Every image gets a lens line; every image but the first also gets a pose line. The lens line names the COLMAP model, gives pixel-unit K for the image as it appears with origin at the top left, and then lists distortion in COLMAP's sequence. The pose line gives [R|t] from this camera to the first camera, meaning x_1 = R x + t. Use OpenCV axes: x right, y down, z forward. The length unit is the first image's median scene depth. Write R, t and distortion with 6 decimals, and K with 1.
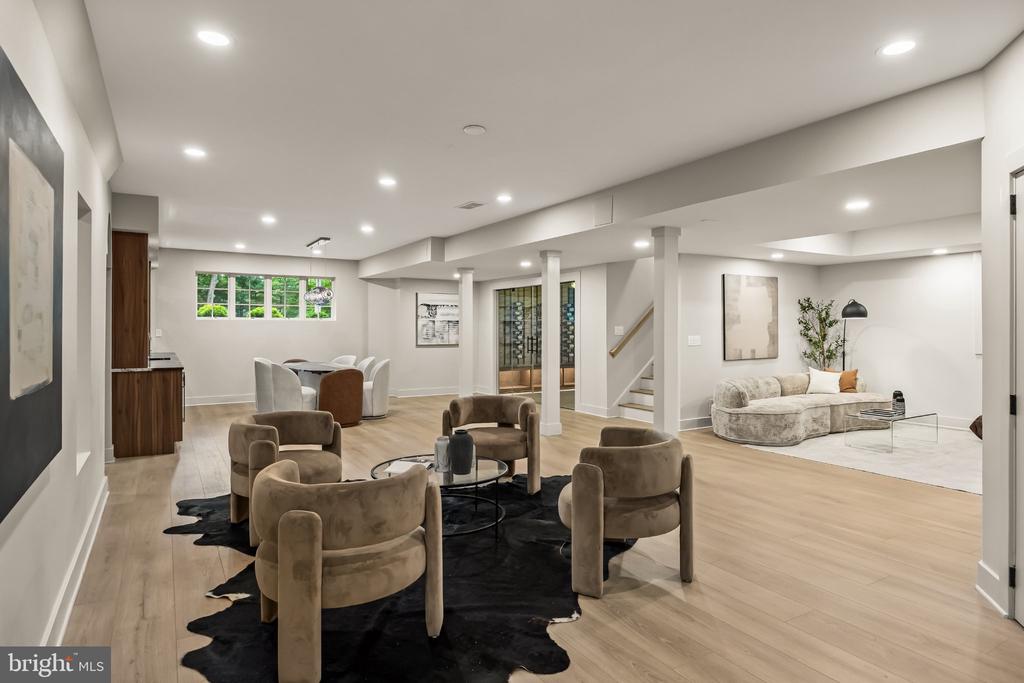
lens RADIAL K [[591.4, 0, 514.9], [0, 591.4, 333.9], [0, 0, 1]] dist [-0.002327, 0.000113]
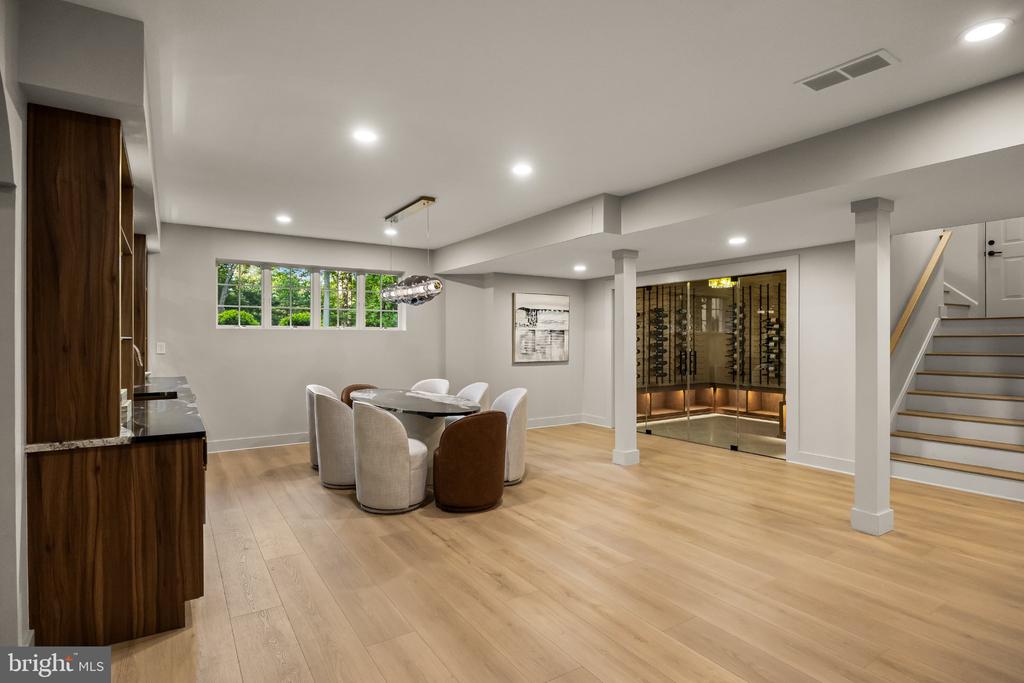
lens RADIAL K [[529.1, 0, 508.8], [0, 529.1, 343.3], [0, 0, 1]] dist [0.004156, -0.000795]
pose [[0.999676, -0.001778, 0.025397, -0.193591], [0.001815, 0.999997, -0.001410, -0.004618], [-0.025394, 0.001455, 0.999676, 0.336593]]
